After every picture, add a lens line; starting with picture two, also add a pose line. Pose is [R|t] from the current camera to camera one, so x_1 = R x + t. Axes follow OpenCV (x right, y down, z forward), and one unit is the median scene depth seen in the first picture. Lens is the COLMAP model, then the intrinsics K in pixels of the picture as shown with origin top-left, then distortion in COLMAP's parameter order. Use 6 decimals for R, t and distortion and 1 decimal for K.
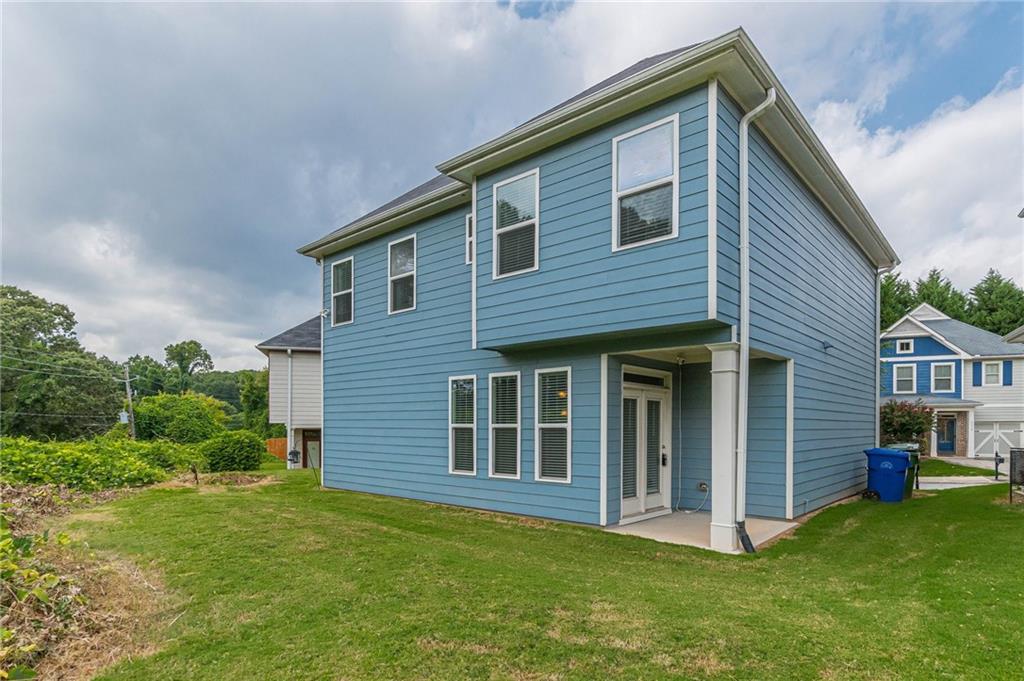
lens RADIAL K [[513.3, 0, 511.0], [0, 513.3, 406.7], [0, 0, 1]] dist [0.004348, -0.000285]
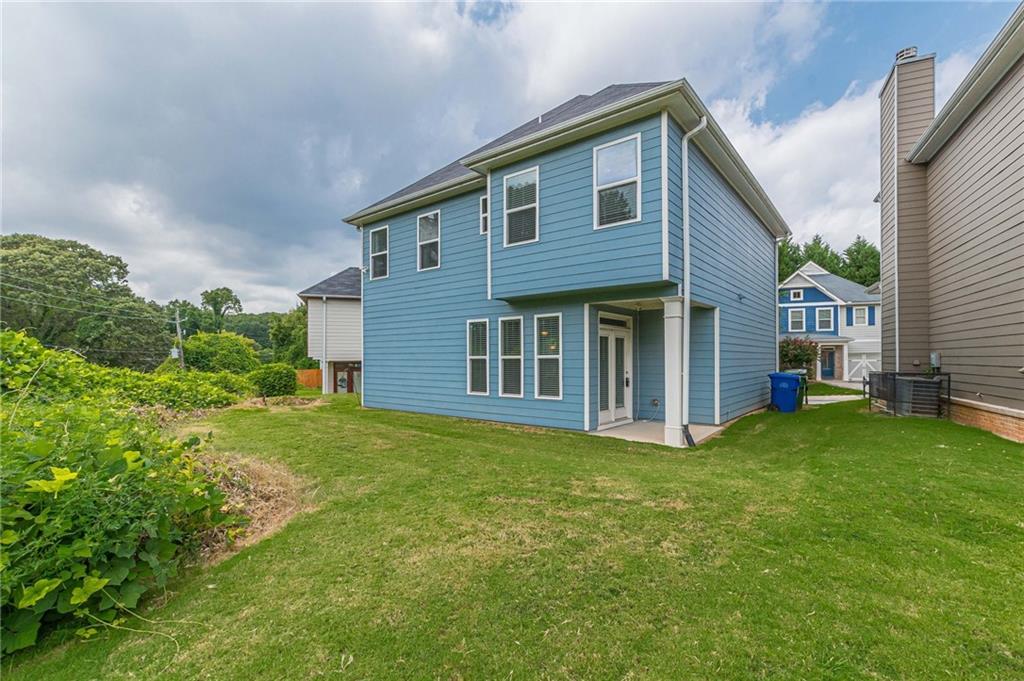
lens RADIAL K [[442.7, 0, 516.8], [0, 442.7, 336.8], [0, 0, 1]] dist [0.002913, -0.000254]
pose [[0.996131, -0.002130, 0.087860, -0.096046], [0.003339, 0.999902, -0.013615, 0.000111], [-0.087823, 0.013856, 0.996040, -0.134301]]
